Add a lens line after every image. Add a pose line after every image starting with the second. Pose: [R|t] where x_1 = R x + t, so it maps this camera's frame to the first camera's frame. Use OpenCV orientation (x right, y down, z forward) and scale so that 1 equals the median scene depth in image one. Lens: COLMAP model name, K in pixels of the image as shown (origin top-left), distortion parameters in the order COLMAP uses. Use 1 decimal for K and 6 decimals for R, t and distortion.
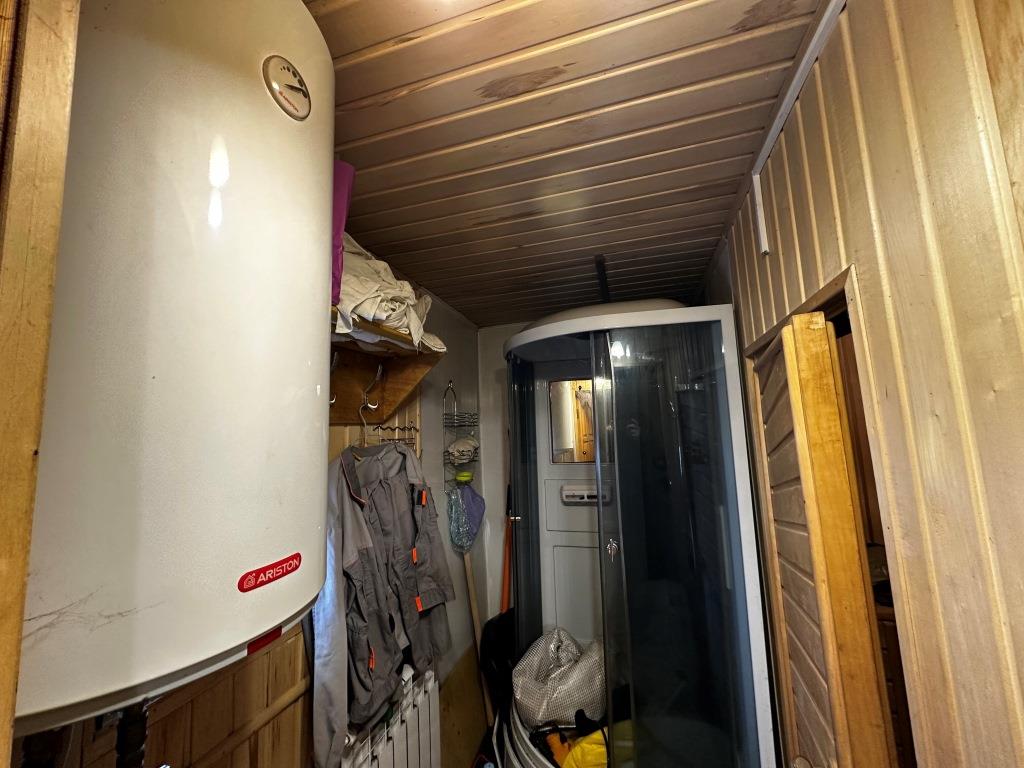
lens RADIAL K [[406.9, 0, 510.9], [0, 406.9, 382.4], [0, 0, 1]] dist [-0.002101, 0.000244]
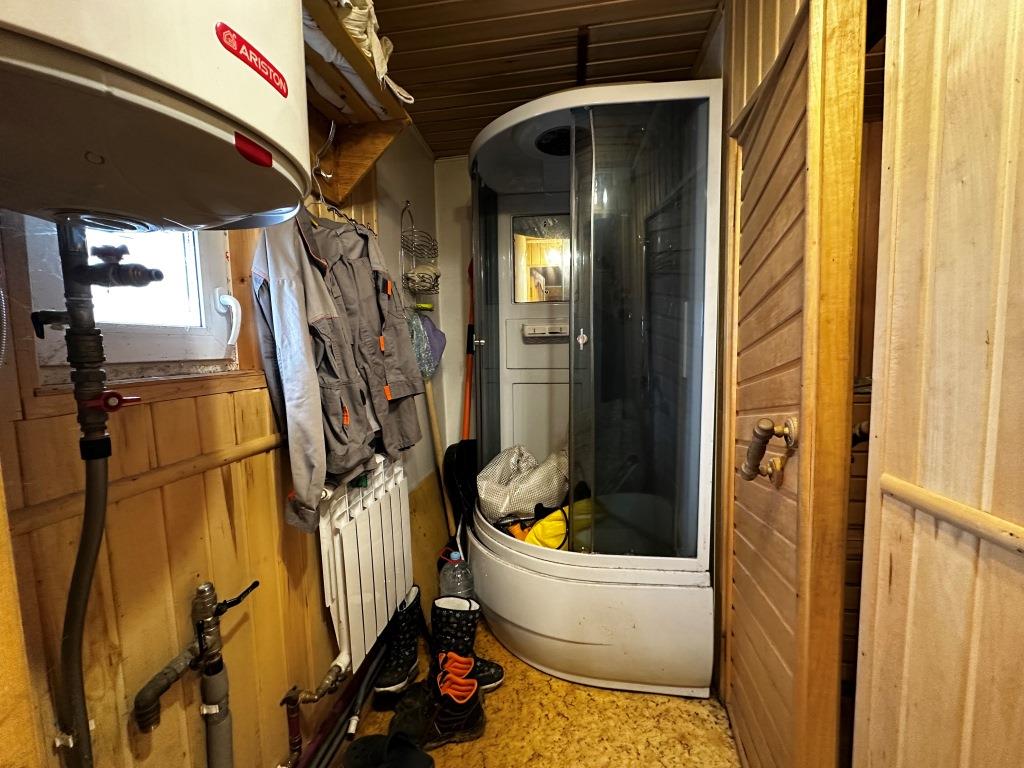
lens RADIAL K [[406.9, 0, 510.9], [0, 406.9, 382.4], [0, 0, 1]] dist [-0.002101, 0.000244]
pose [[0.989911, 0.003955, 0.141636, -0.070024], [-0.031538, 0.980684, 0.193038, 0.312910], [-0.138137, -0.195558, 0.970915, 0.011965]]
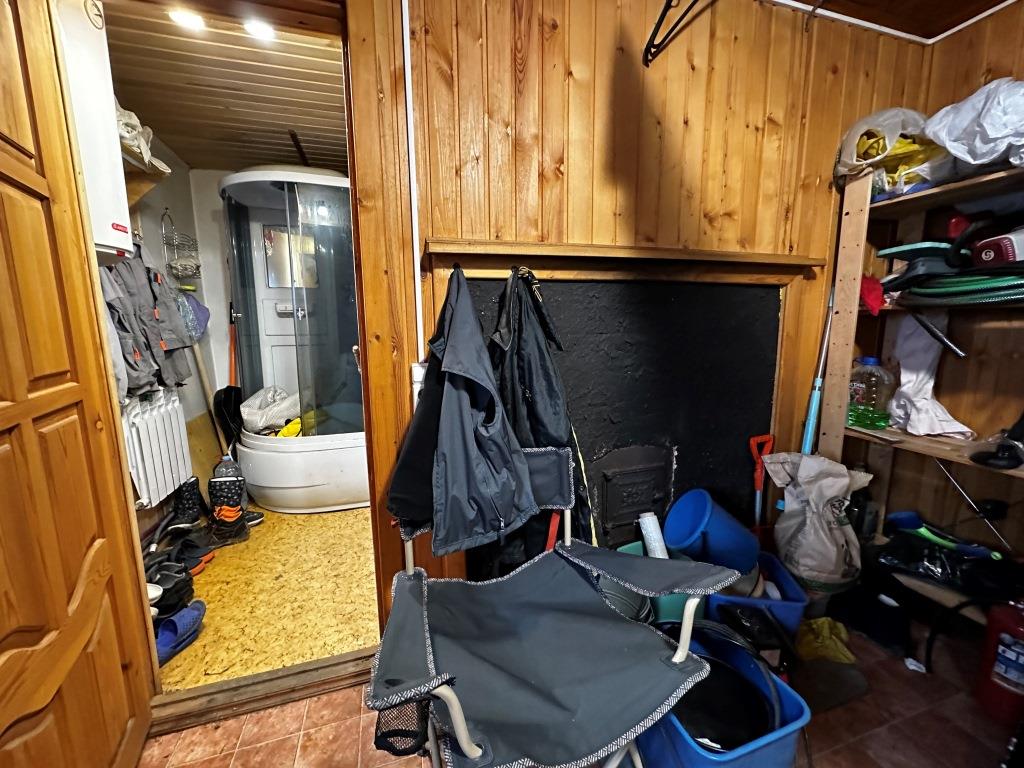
lens RADIAL K [[409.7, 0, 512.4], [0, 409.7, 383.2], [0, 0, 1]] dist [-0.000734, 0.000083]
pose [[0.831317, -0.052735, 0.553291, 0.009143], [-0.083666, 0.972271, 0.218378, 0.225304], [-0.549465, -0.227833, 0.803853, -0.997989]]
